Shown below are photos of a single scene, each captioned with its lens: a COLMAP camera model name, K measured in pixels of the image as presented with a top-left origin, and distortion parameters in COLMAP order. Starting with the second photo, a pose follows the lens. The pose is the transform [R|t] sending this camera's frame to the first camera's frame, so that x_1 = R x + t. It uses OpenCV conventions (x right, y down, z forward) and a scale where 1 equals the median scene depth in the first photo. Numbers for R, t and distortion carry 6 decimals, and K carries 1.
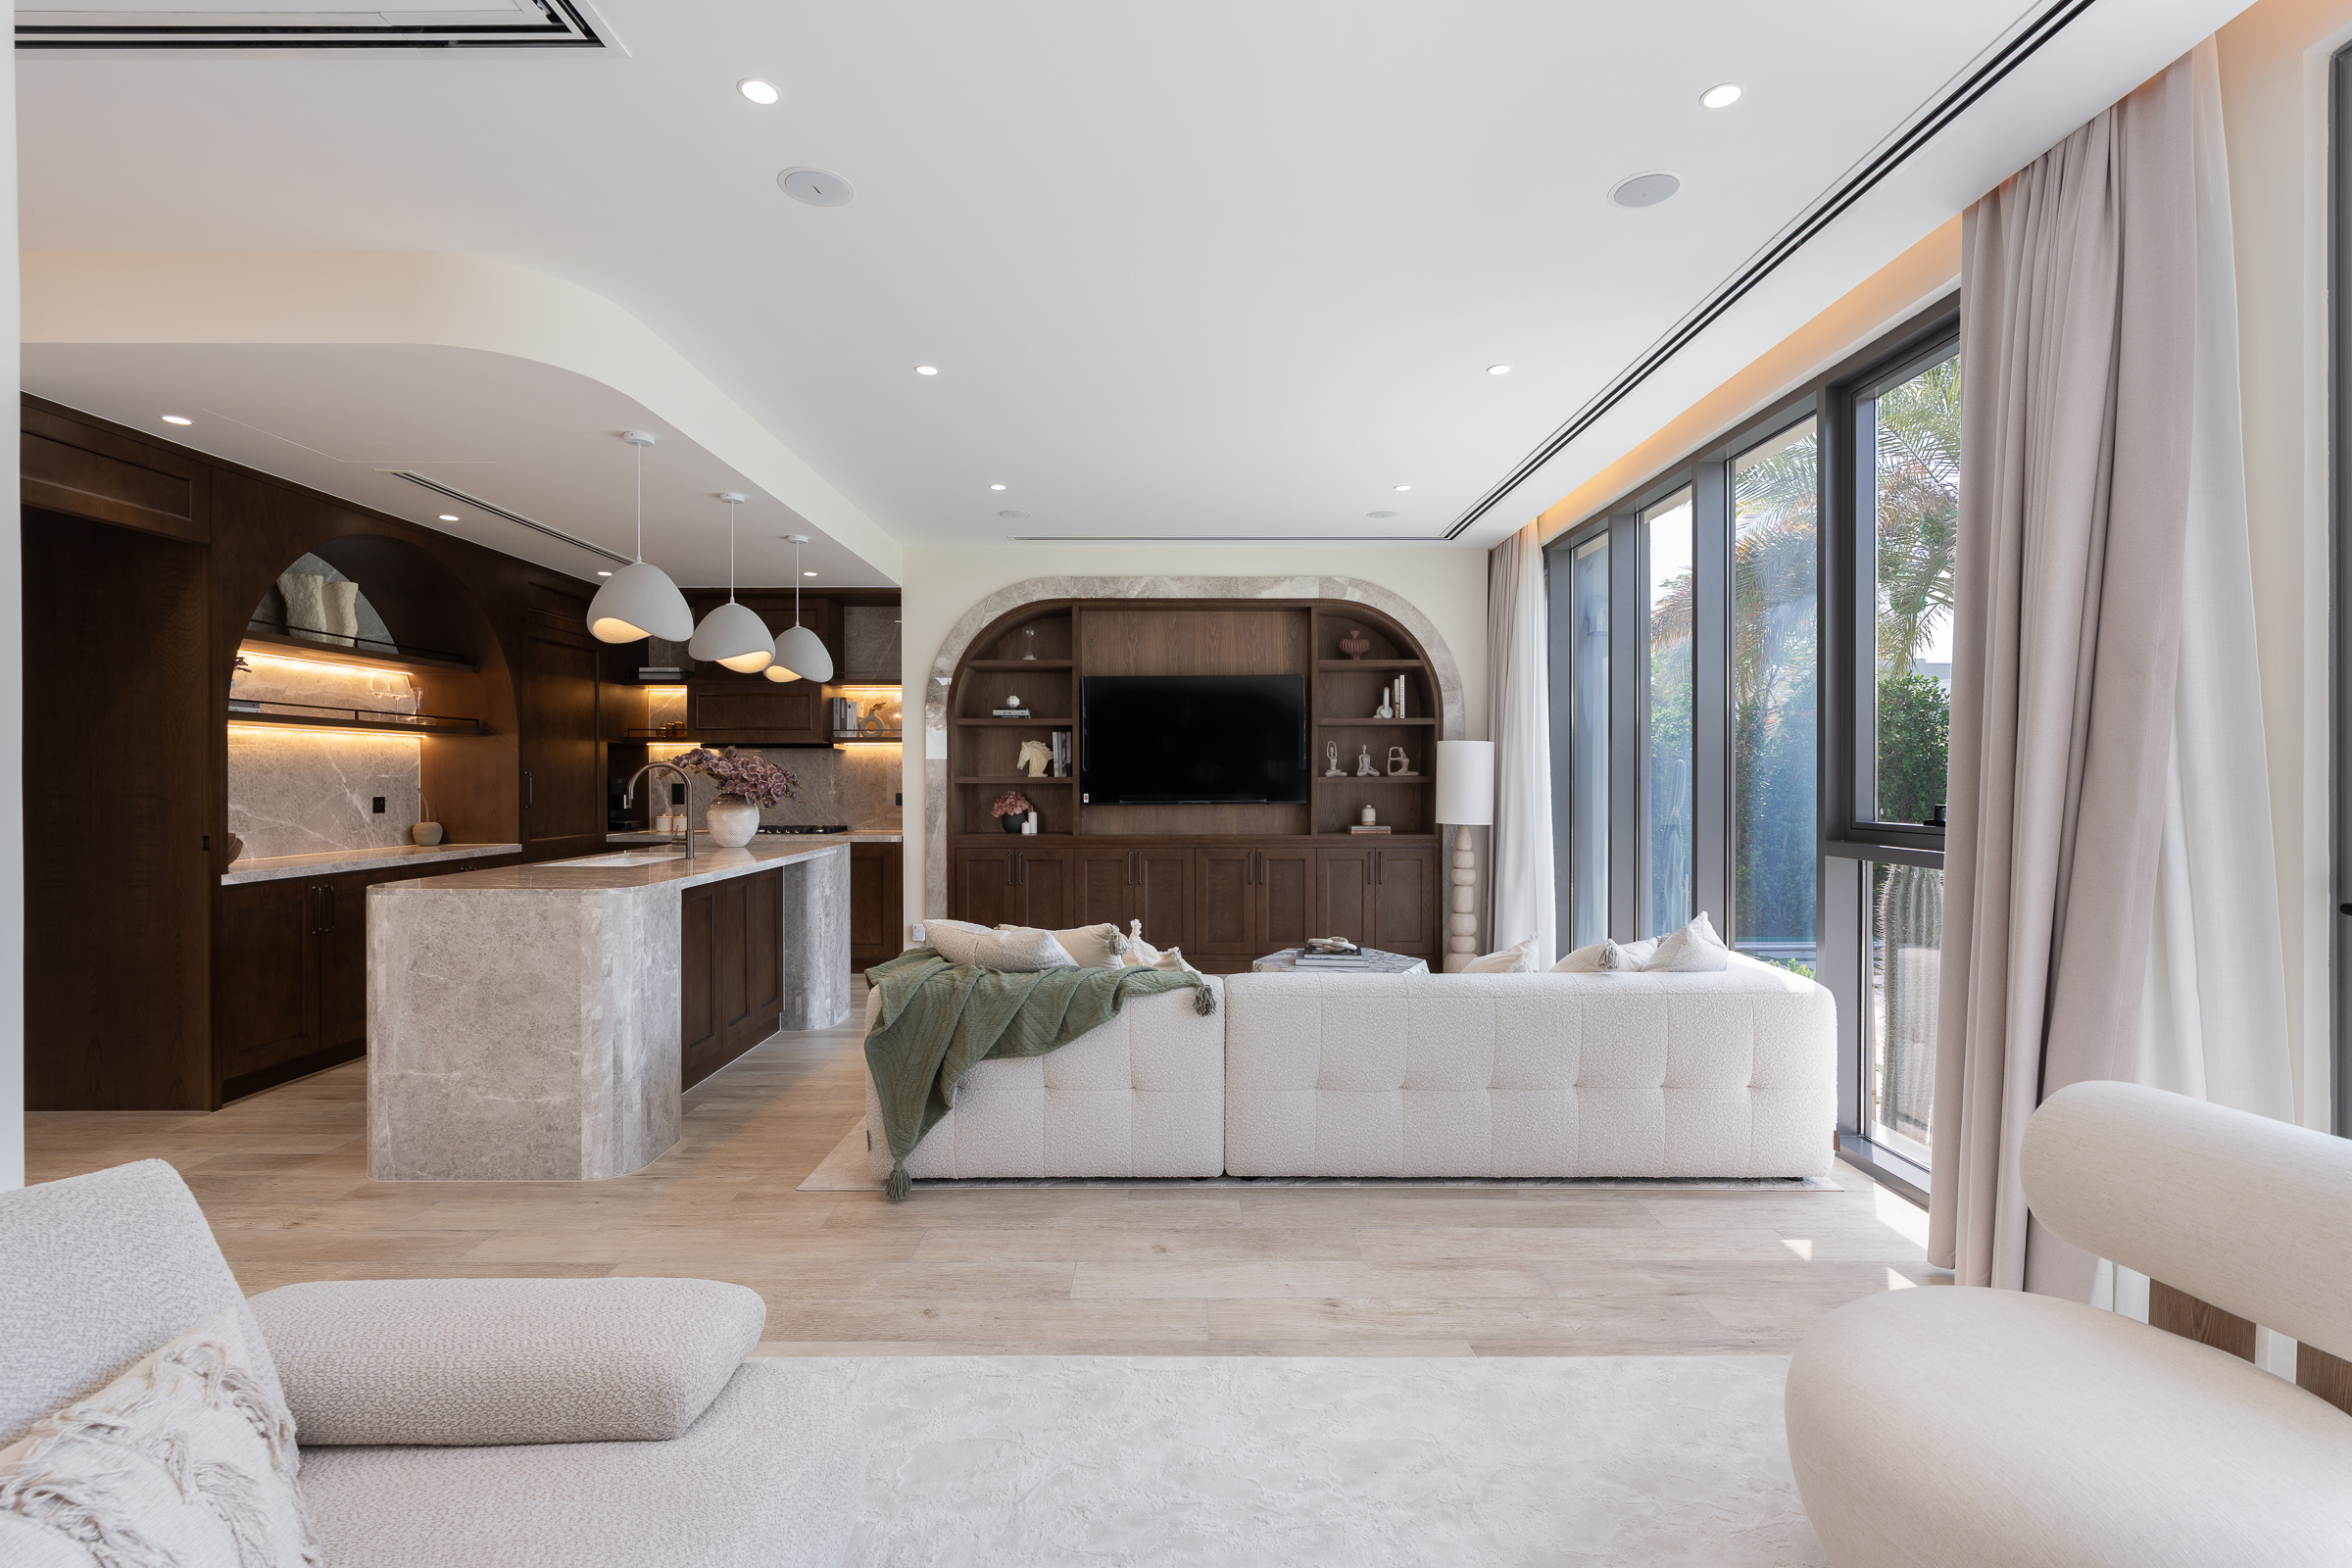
lens RADIAL K [[1071.5, 0, 1196.9], [0, 1071.5, 804.5], [0, 0, 1]] dist [-0.002495, 0.000250]
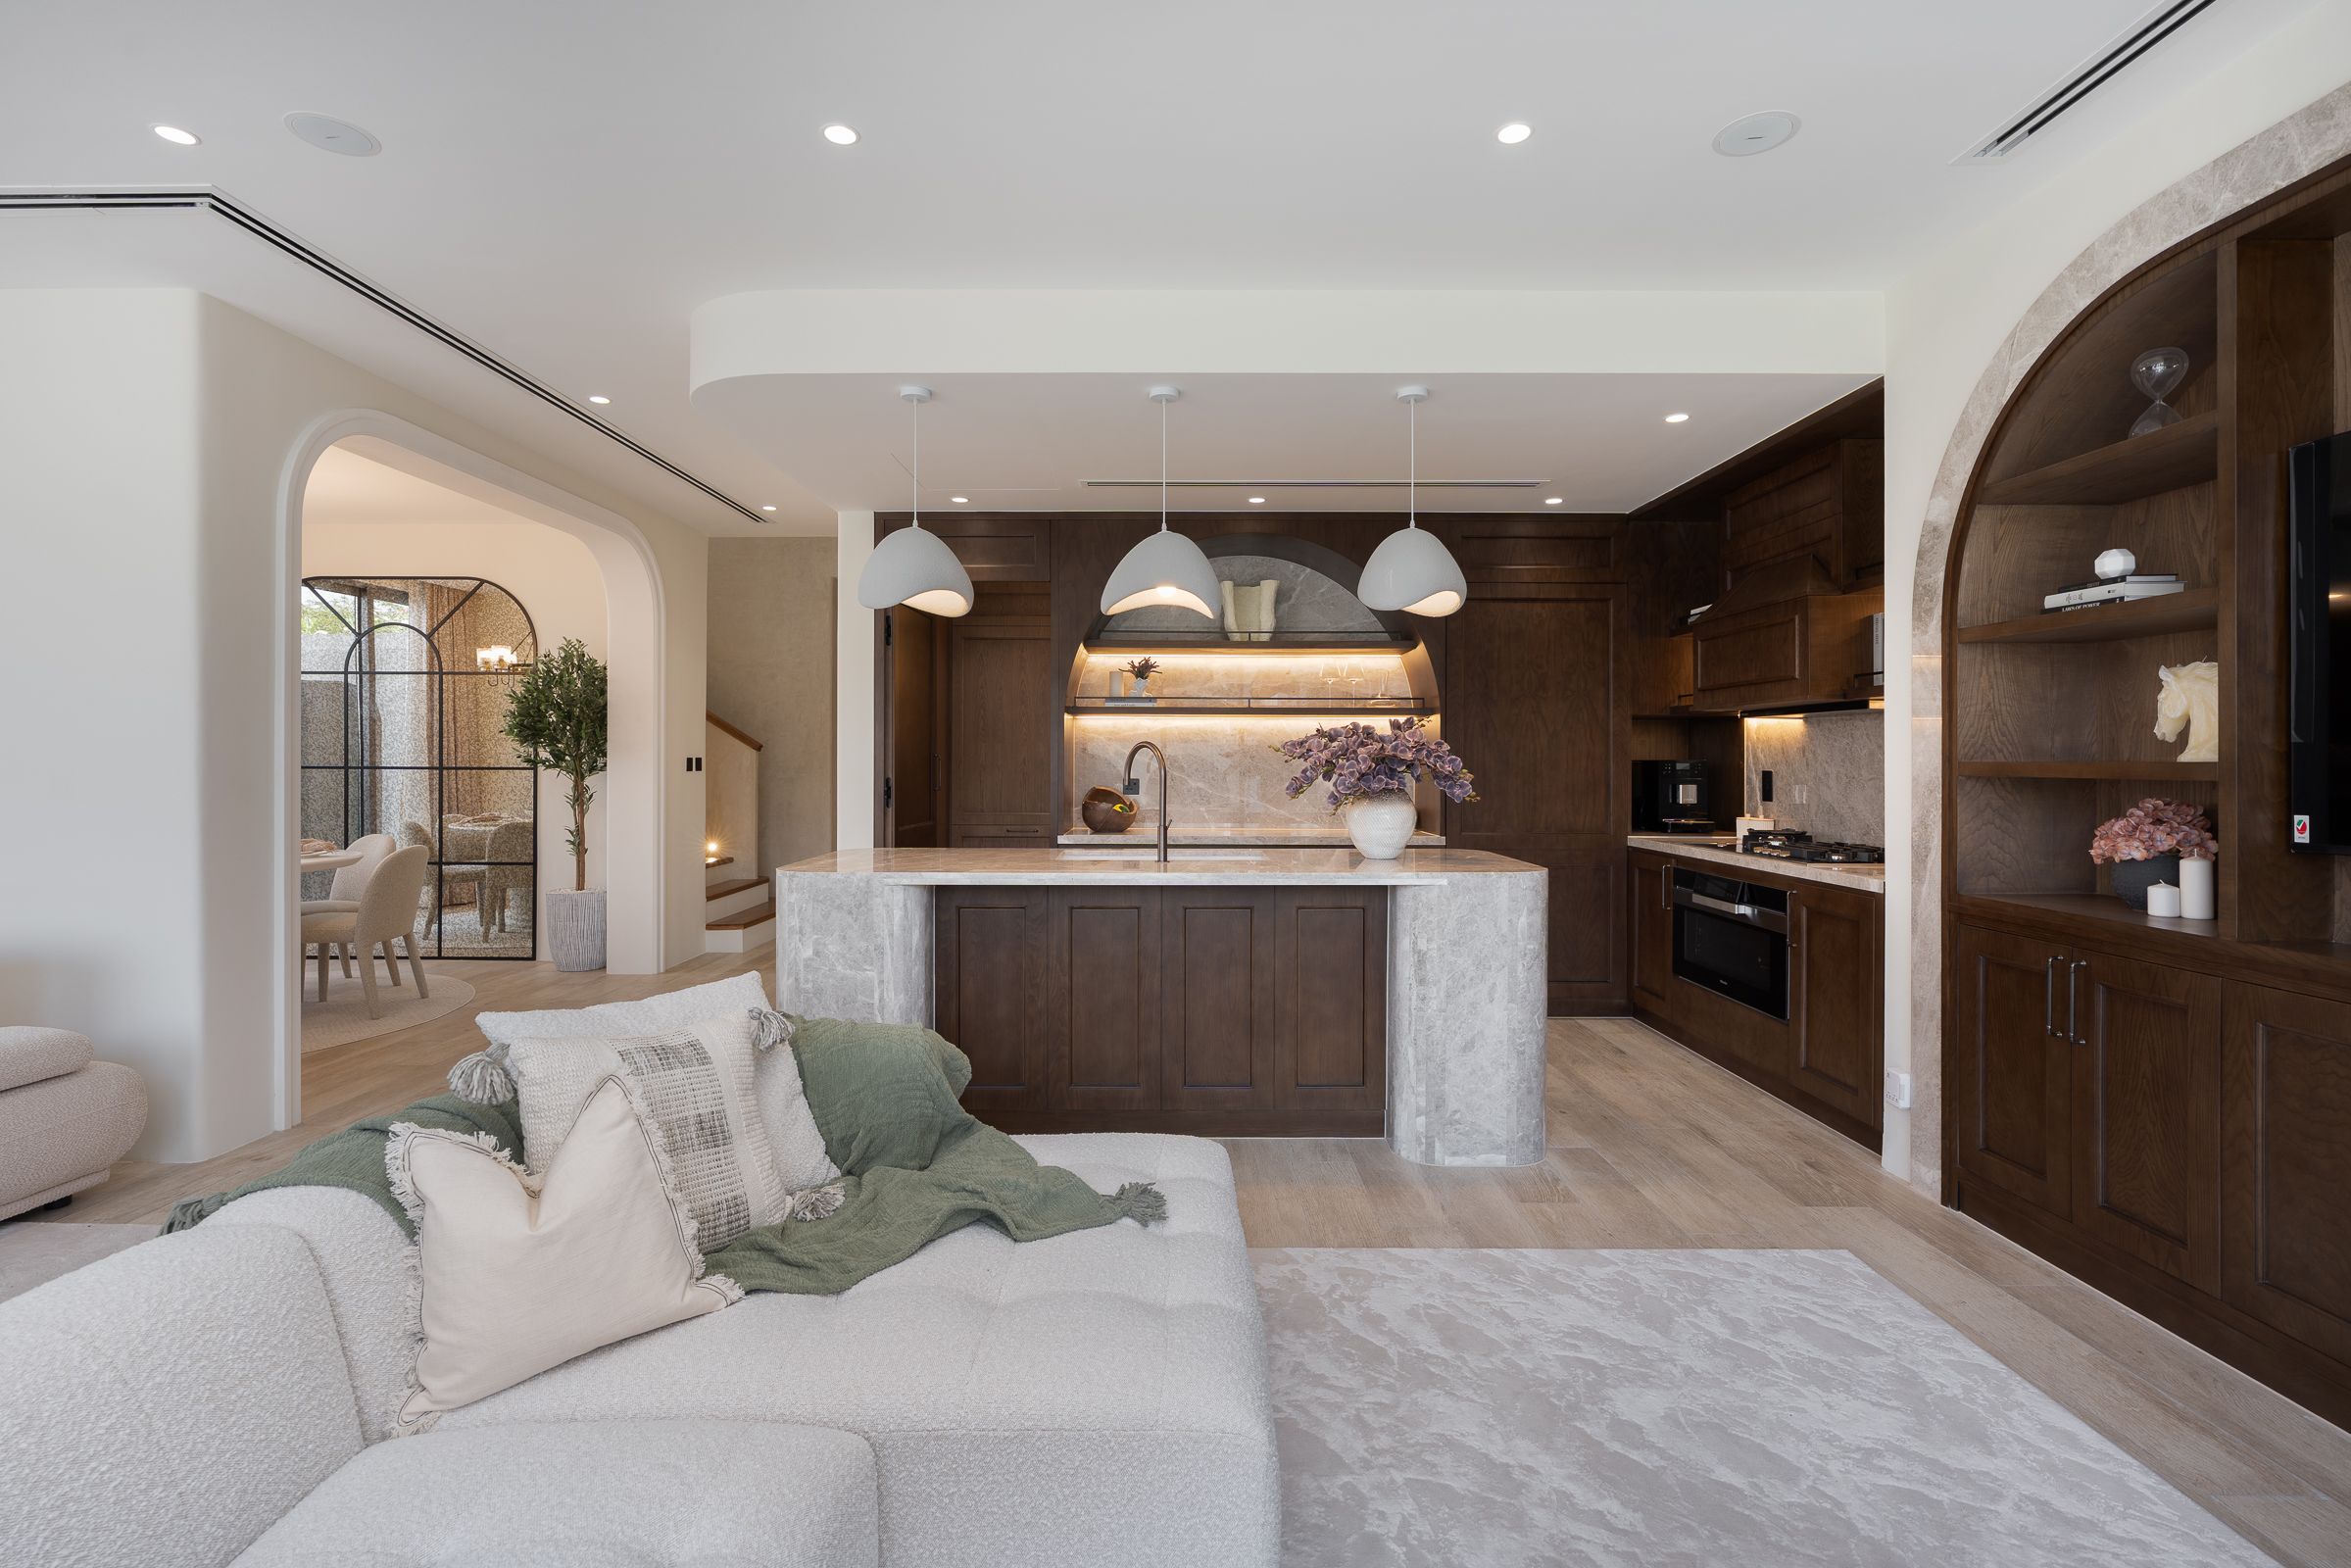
lens RADIAL K [[1077.5, 0, 1167.3], [0, 1077.5, 762.0], [0, 0, 1]] dist [-0.005623, 0.000614]
pose [[-0.022988, 0.002496, -0.999733, 0.230690], [-0.027200, 0.999625, 0.003121, -0.018469], [0.999366, 0.027264, -0.022911, 0.707290]]
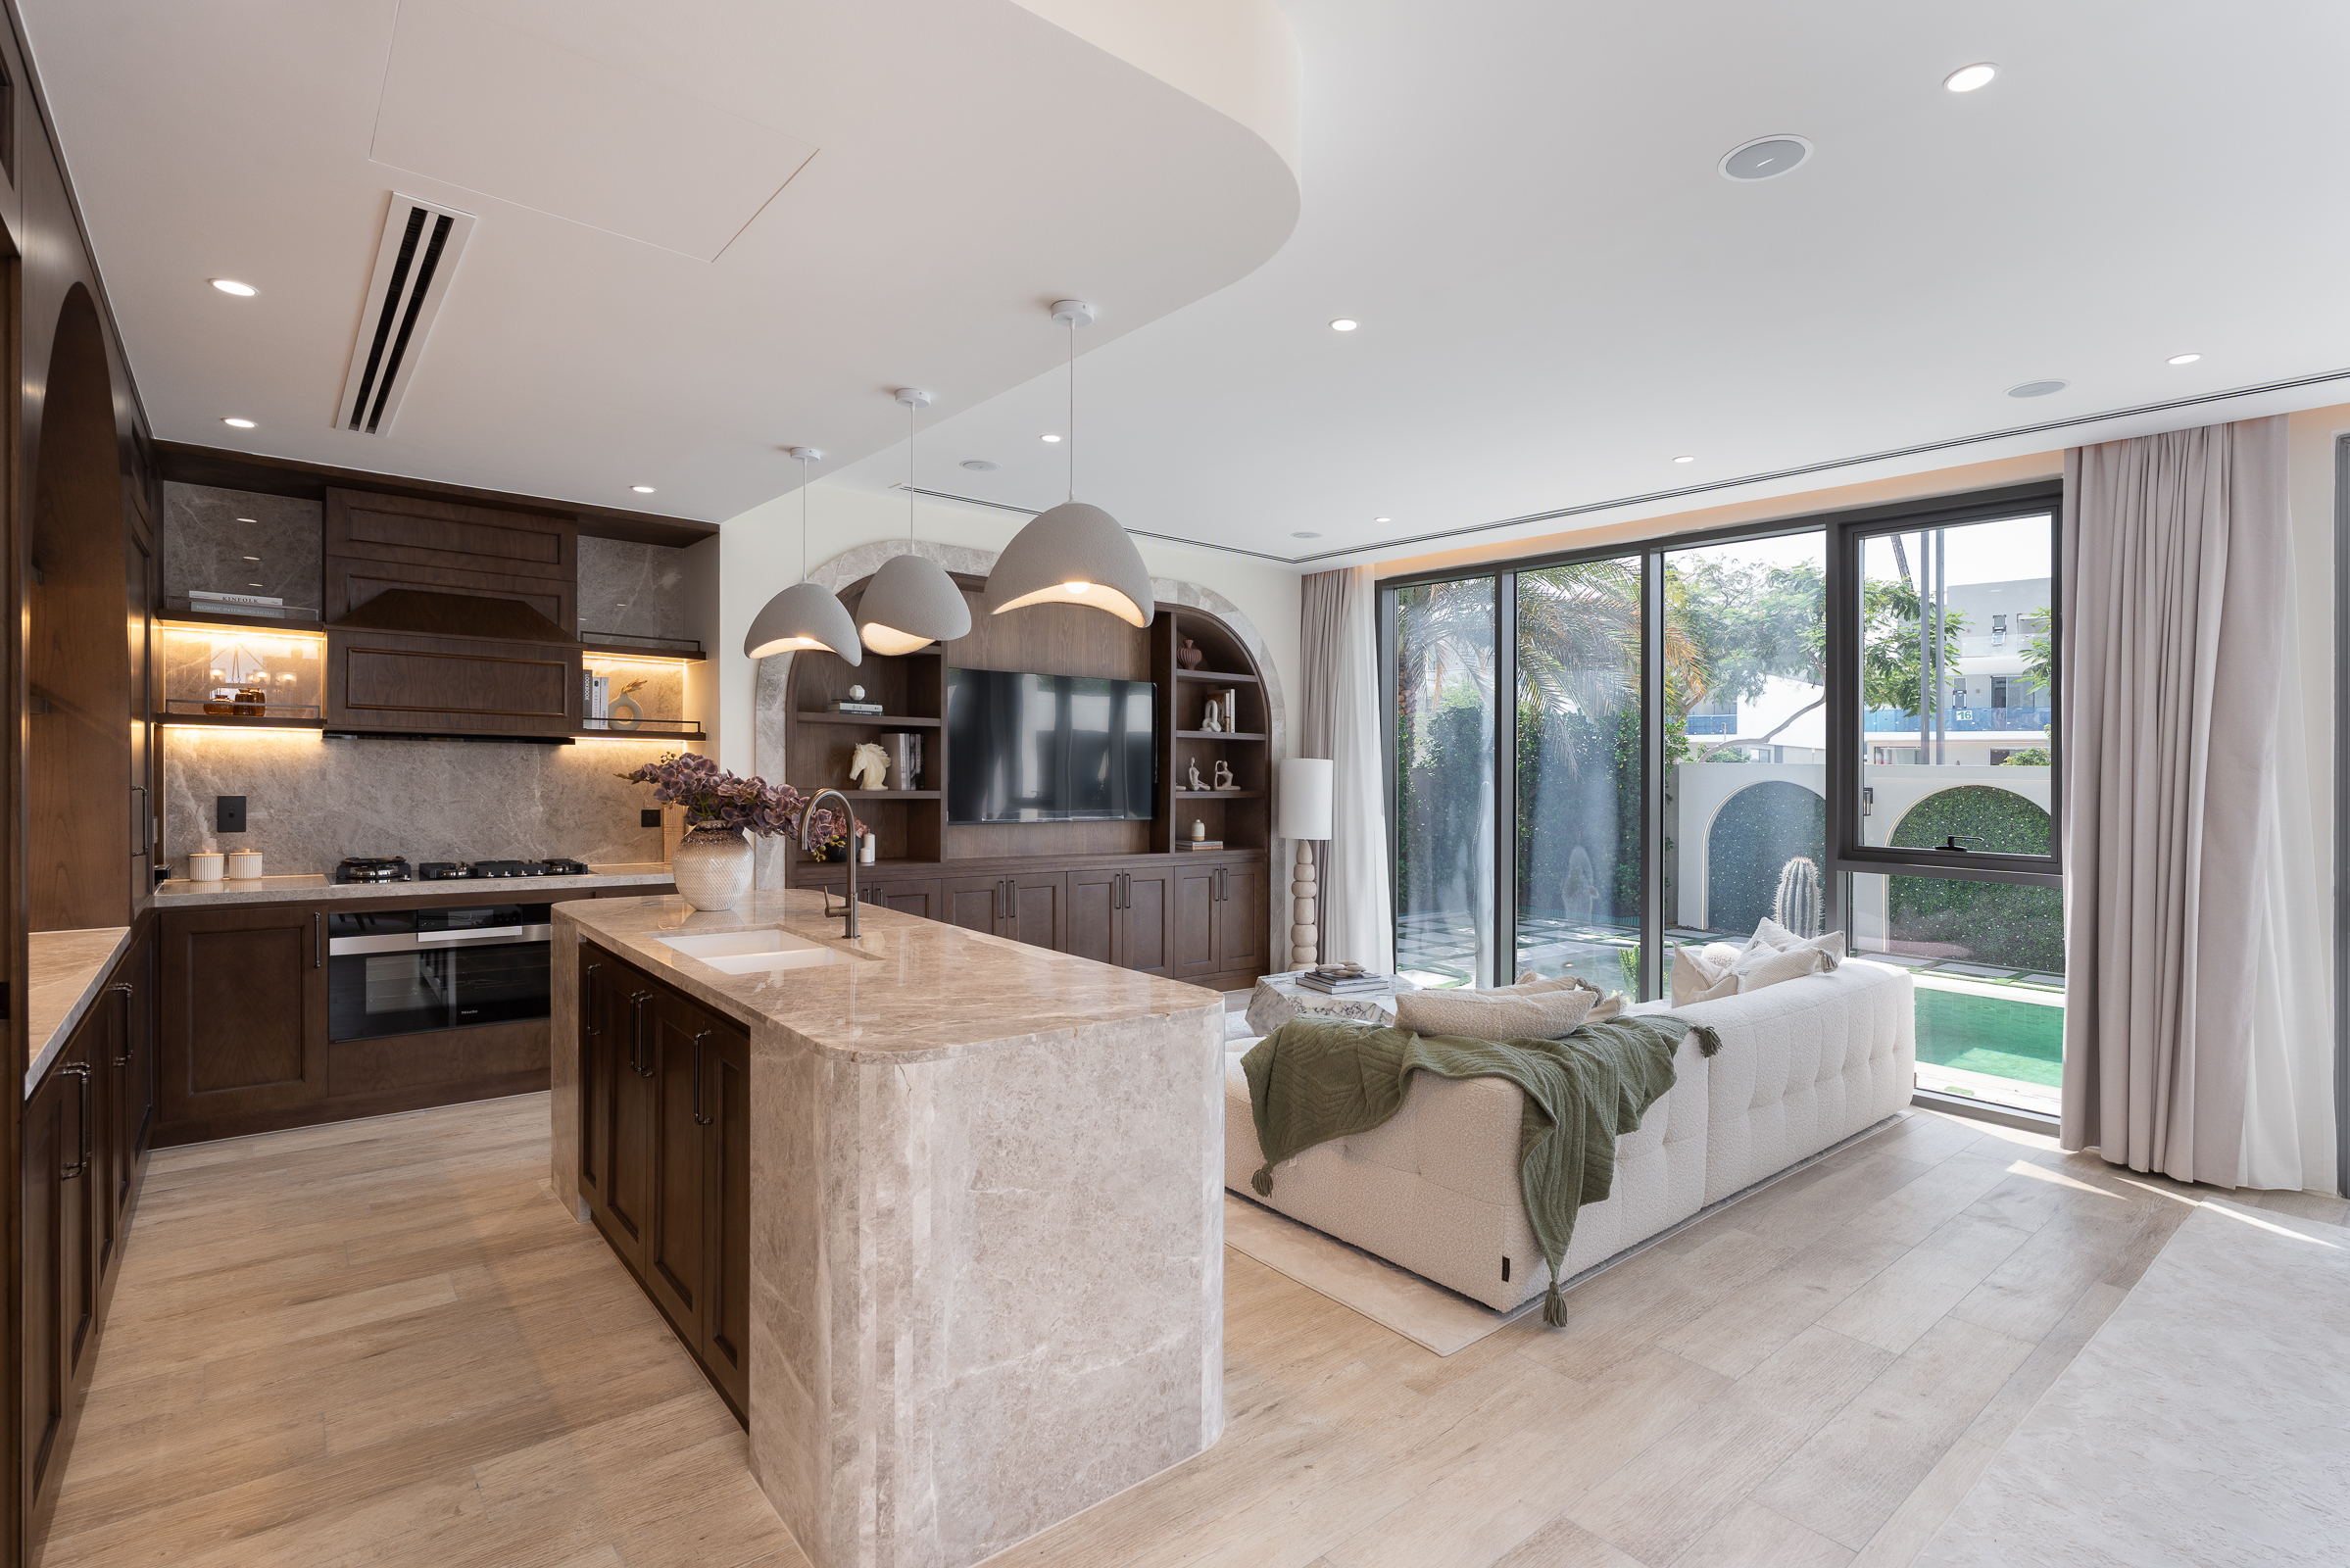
lens RADIAL K [[1095.6, 0, 1183.7], [0, 1095.6, 793.8], [0, 0, 1]] dist [-0.002607, 0.000831]
pose [[0.777718, 0.001687, 0.628611, -0.511782], [-0.003507, 0.999992, 0.001654, -0.026529], [-0.628604, -0.003490, 0.777718, 0.247855]]
